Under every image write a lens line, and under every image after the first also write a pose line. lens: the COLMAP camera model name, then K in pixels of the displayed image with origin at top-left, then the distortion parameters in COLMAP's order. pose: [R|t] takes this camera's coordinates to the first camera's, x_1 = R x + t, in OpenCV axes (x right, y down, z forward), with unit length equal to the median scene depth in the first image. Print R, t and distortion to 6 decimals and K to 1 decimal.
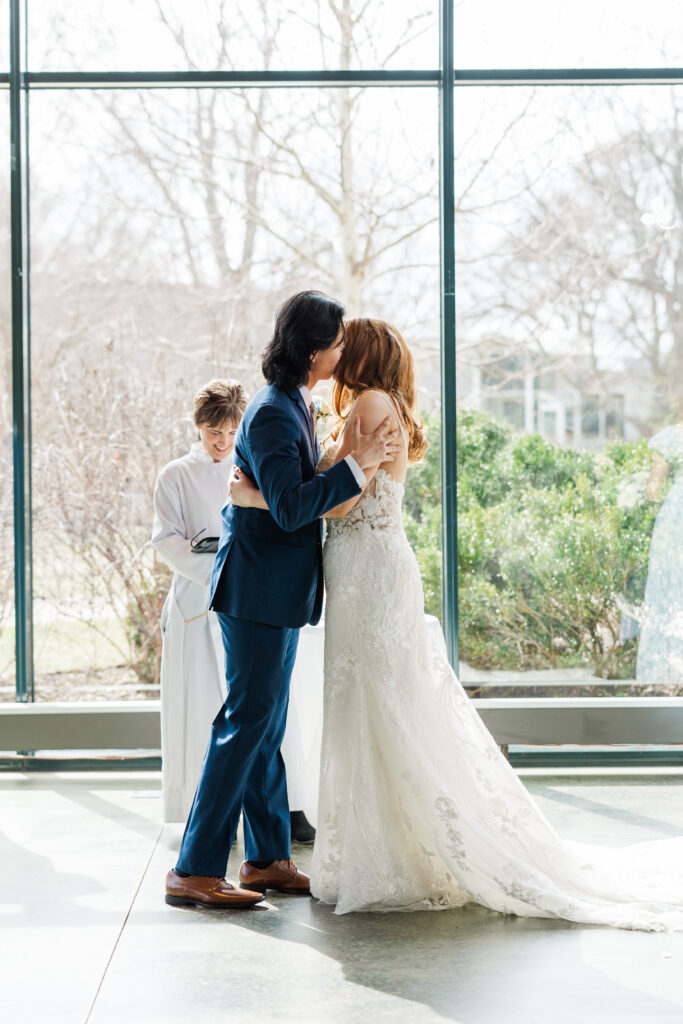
lens RADIAL K [[1812.3, 0, 343.0], [0, 1812.3, 481.2], [0, 0, 1]] dist [-0.037460, -0.090606]
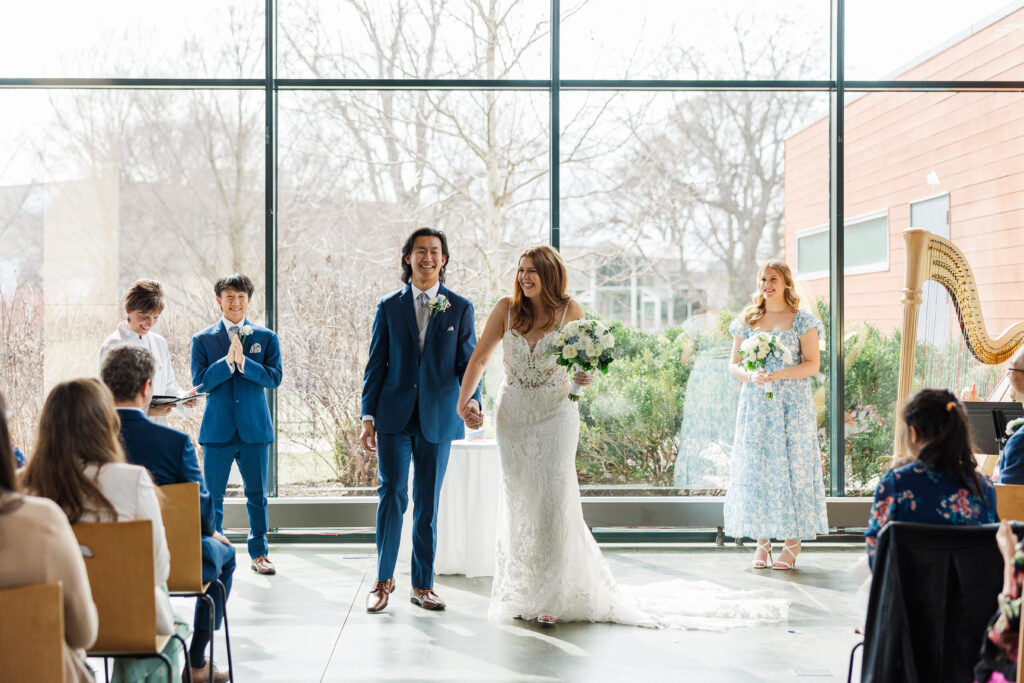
lens RADIAL K [[1409.6, 0, 512.0], [0, 1409.6, 341.5], [0, 0, 1]] dist [-0.027462, -0.015627]
pose [[0.999847, 0.008265, 0.015446, 0.003793], [-0.008118, 0.999921, -0.009555, 0.001866], [-0.015523, 0.009428, 0.999835, -0.136516]]
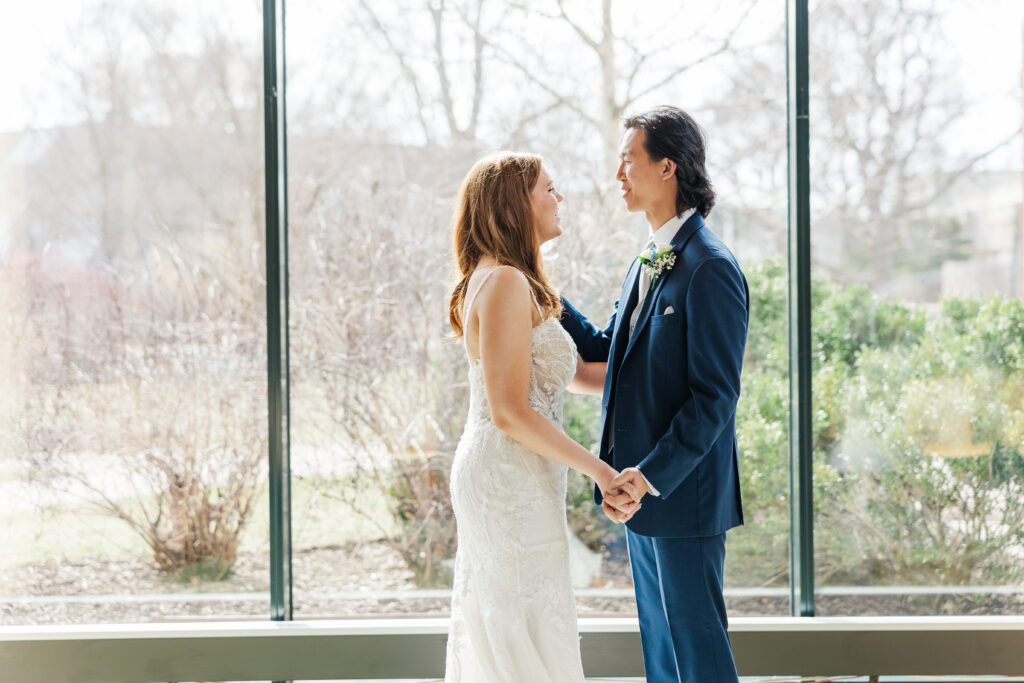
lens RADIAL K [[1618.8, 0, 512.0], [0, 1618.8, 341.5], [0, 0, 1]] dist [0.003843, -0.019169]
pose [[0.999666, -0.000636, -0.025817, -0.040829], [0.000942, 0.999929, 0.011852, -0.008895], [0.025808, -0.011873, 0.999596, 0.210455]]
